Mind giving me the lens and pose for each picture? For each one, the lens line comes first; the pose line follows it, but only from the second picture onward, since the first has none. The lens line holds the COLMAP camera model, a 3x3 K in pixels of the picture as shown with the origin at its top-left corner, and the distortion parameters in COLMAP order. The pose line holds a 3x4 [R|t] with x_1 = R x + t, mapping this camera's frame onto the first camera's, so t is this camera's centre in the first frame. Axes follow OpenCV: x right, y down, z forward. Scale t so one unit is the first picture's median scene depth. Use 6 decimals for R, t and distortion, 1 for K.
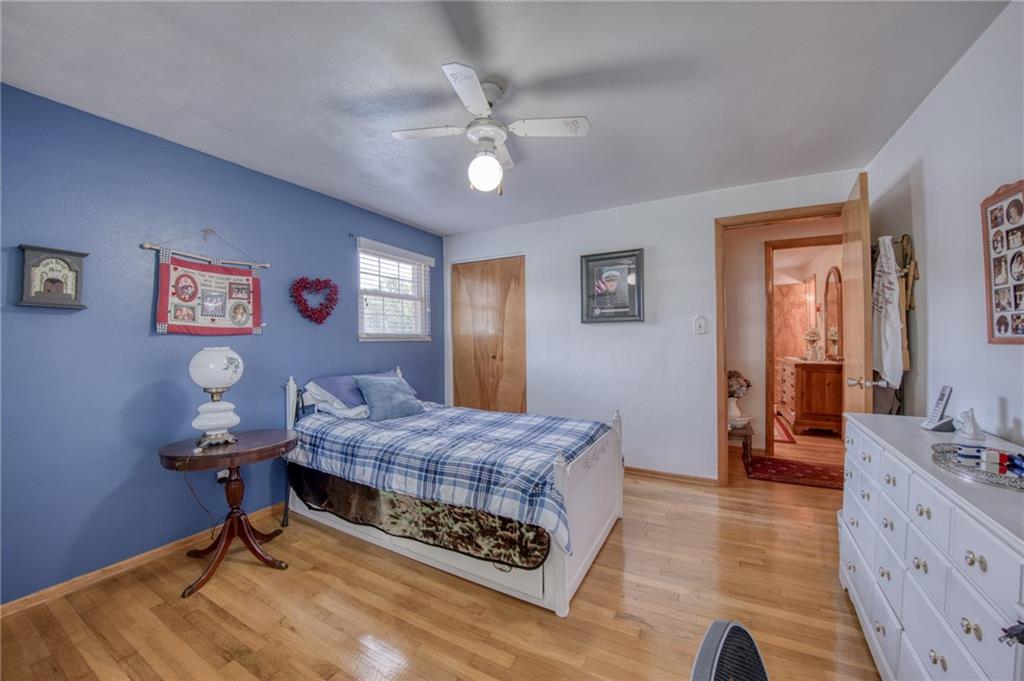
lens RADIAL K [[361.8, 0, 538.6], [0, 361.8, 337.3], [0, 0, 1]] dist [-0.018665, -0.000037]
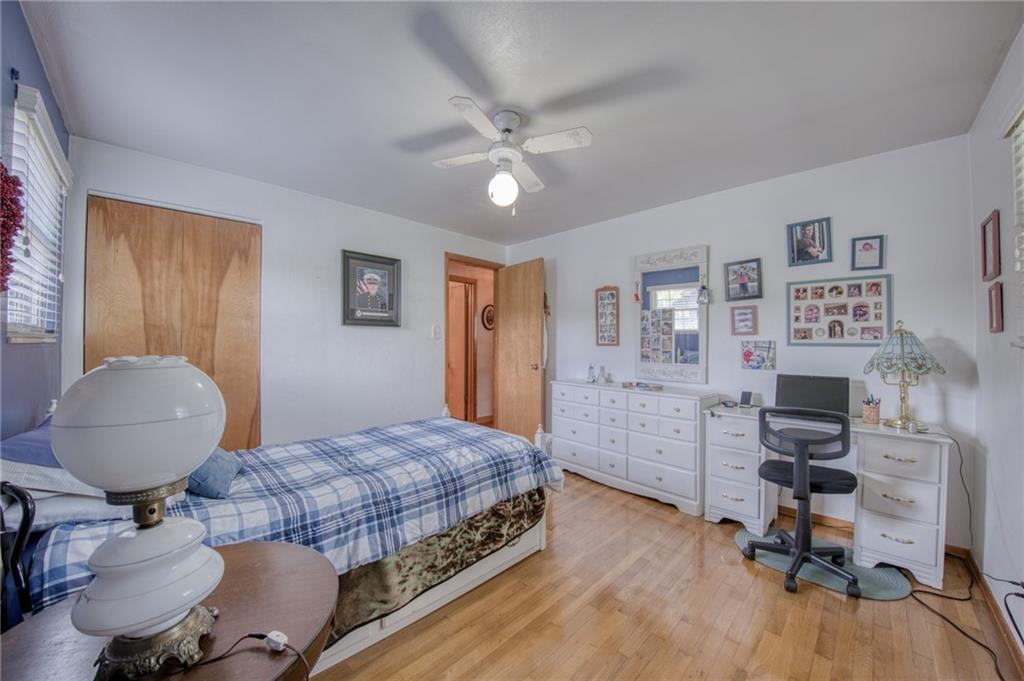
lens RADIAL K [[363.9, 0, 512.0], [0, 363.9, 340.5], [0, 0, 1]] dist [-0.037827, -0.000020]
pose [[0.308966, 0.017257, 0.950917, -1.041679], [-0.005469, 0.999851, -0.016368, 0.020248], [-0.951057, -0.000143, 0.309014, 0.570632]]
